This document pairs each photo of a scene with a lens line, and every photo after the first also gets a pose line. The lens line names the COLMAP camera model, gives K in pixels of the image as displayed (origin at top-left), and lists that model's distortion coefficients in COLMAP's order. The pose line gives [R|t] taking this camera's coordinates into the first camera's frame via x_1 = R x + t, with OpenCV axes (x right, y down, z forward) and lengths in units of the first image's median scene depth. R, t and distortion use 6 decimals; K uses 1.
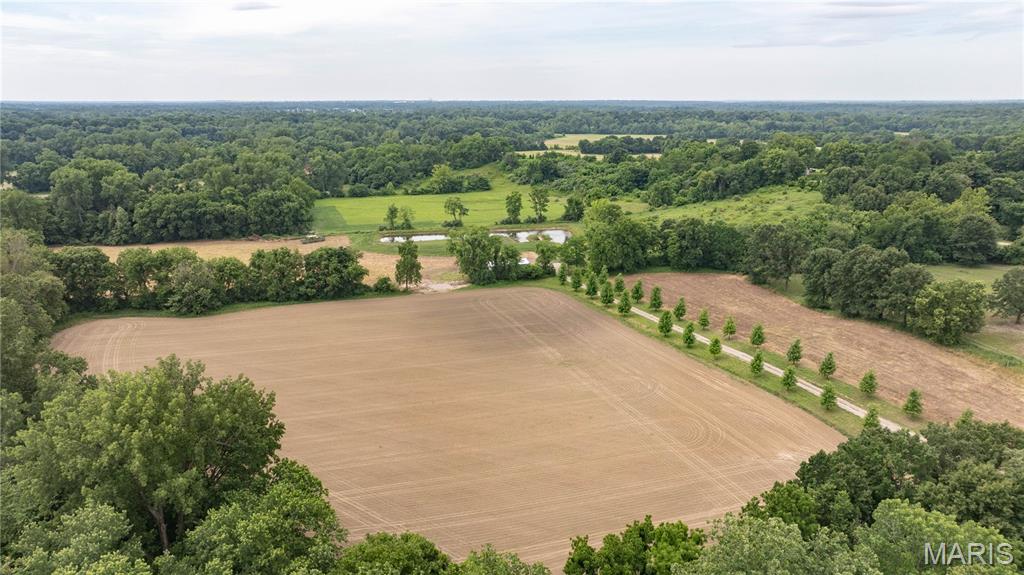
lens RADIAL K [[730.2, 0, 521.1], [0, 730.2, 287.2], [0, 0, 1]] dist [-0.033316, 0.031724]
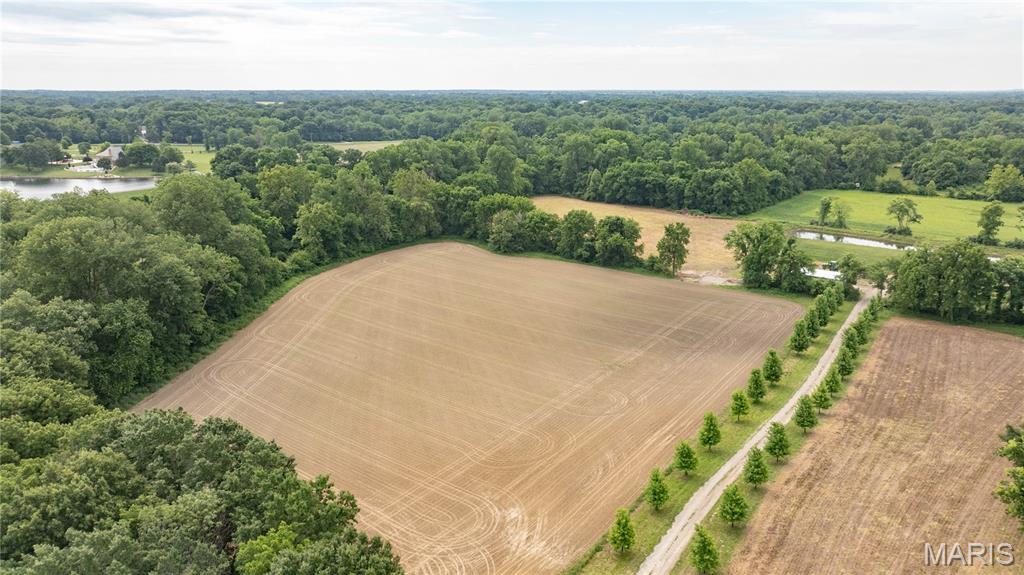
lens RADIAL K [[730.2, 0, 511.5], [0, 730.2, 288.1], [0, 0, 1]] dist [-0.033316, 0.031724]
pose [[0.553982, 0.219059, -0.803192, 0.340188], [-0.206202, 0.970805, 0.122550, -0.035394], [0.806588, 0.097729, 0.582979, 0.187975]]
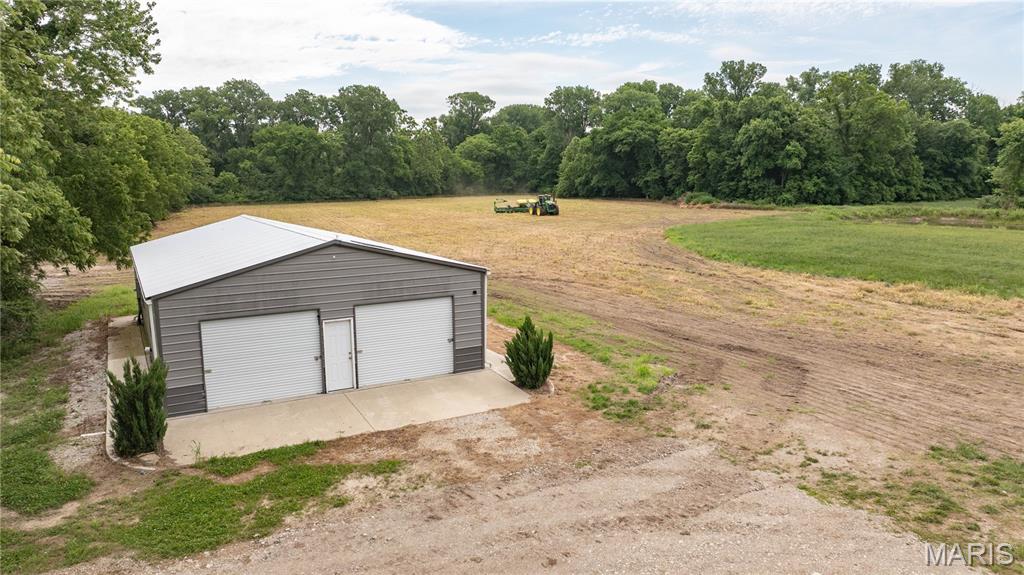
lens RADIAL K [[730.2, 0, 520.4], [0, 730.2, 280.9], [0, 0, 1]] dist [-0.033316, 0.031724]
pose [[0.184982, 0.140870, -0.972593, 0.061009], [-0.233948, 0.967533, 0.095641, -0.035598], [0.954489, 0.209844, 0.211933, 0.768278]]
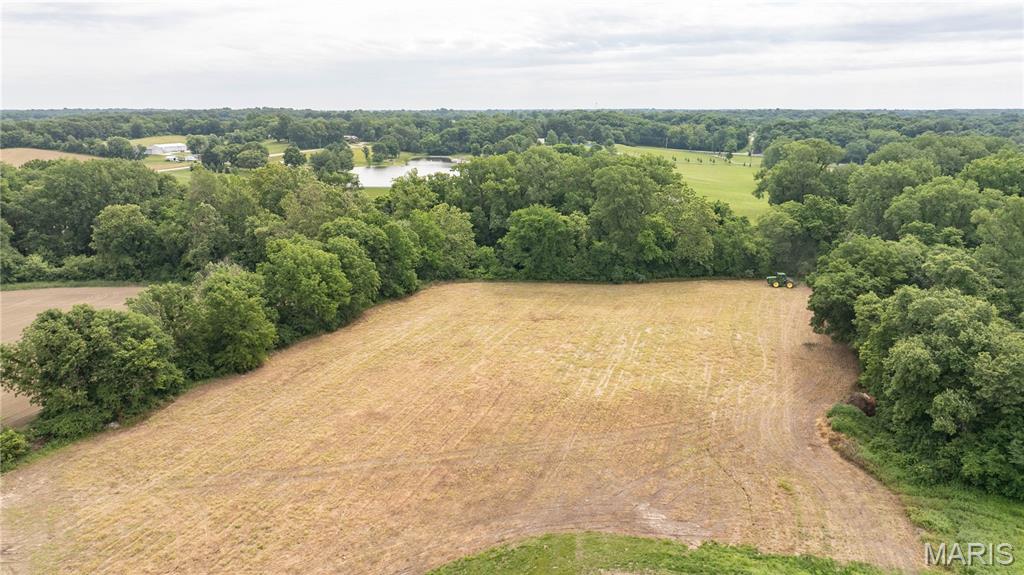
lens RADIAL K [[730.2, 0, 515.0], [0, 730.2, 283.9], [0, 0, 1]] dist [-0.033316, 0.031724]
pose [[-0.519230, 0.197827, -0.831423, -0.016507], [-0.211691, 0.912754, 0.349381, -0.190045], [0.828002, 0.357414, -0.432051, 0.938933]]
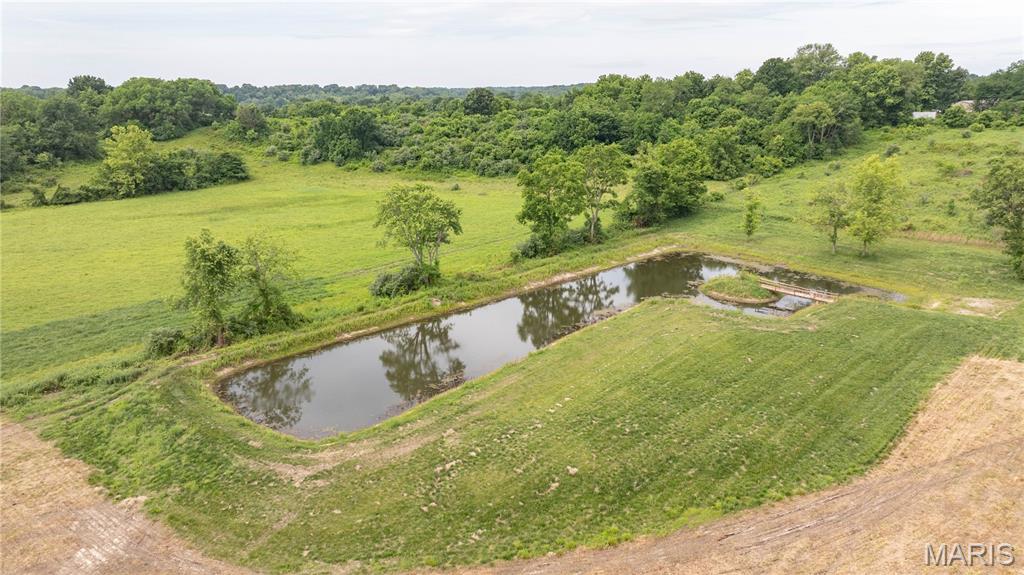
lens RADIAL K [[730.2, 0, 518.7], [0, 730.2, 281.7], [0, 0, 1]] dist [-0.033316, 0.031724]
pose [[0.831359, -0.144799, 0.536540, -0.218483], [0.143188, 0.988674, 0.044953, -0.093867], [-0.536972, 0.039454, 0.842677, 0.745047]]
